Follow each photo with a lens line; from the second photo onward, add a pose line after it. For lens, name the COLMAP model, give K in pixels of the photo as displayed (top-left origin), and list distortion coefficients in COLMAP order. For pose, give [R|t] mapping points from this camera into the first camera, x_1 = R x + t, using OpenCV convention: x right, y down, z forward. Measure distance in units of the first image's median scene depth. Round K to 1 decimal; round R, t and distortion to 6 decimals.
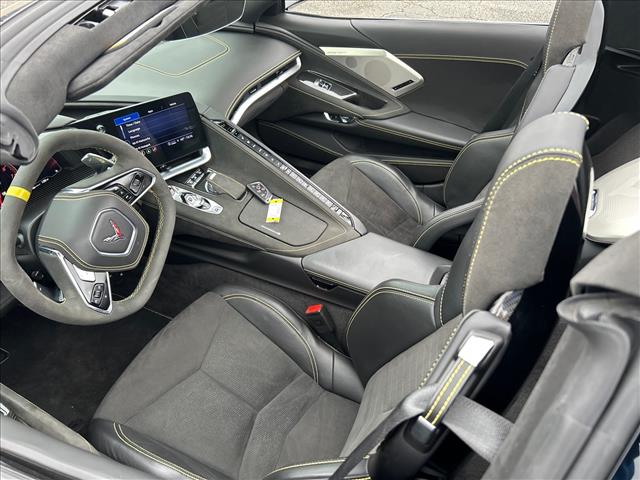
lens RADIAL K [[476.9, 0, 321.1], [0, 476.9, 240.0], [0, 0, 1]] dist [0.019395, -0.033984]
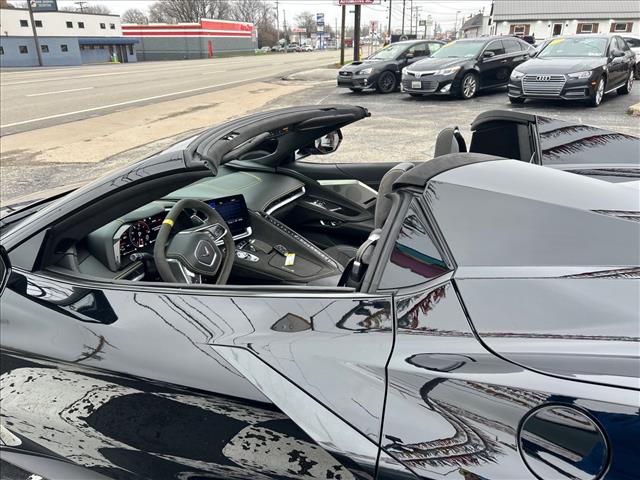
lens RADIAL K [[476.9, 0, 320.1], [0, 476.9, 238.0], [0, 0, 1]] dist [0.019395, -0.033984]
pose [[0.999970, -0.006508, 0.004205, -0.001072], [0.007552, 0.939911, -0.341336, 0.410350], [-0.001731, 0.341358, 0.939932, -0.546733]]
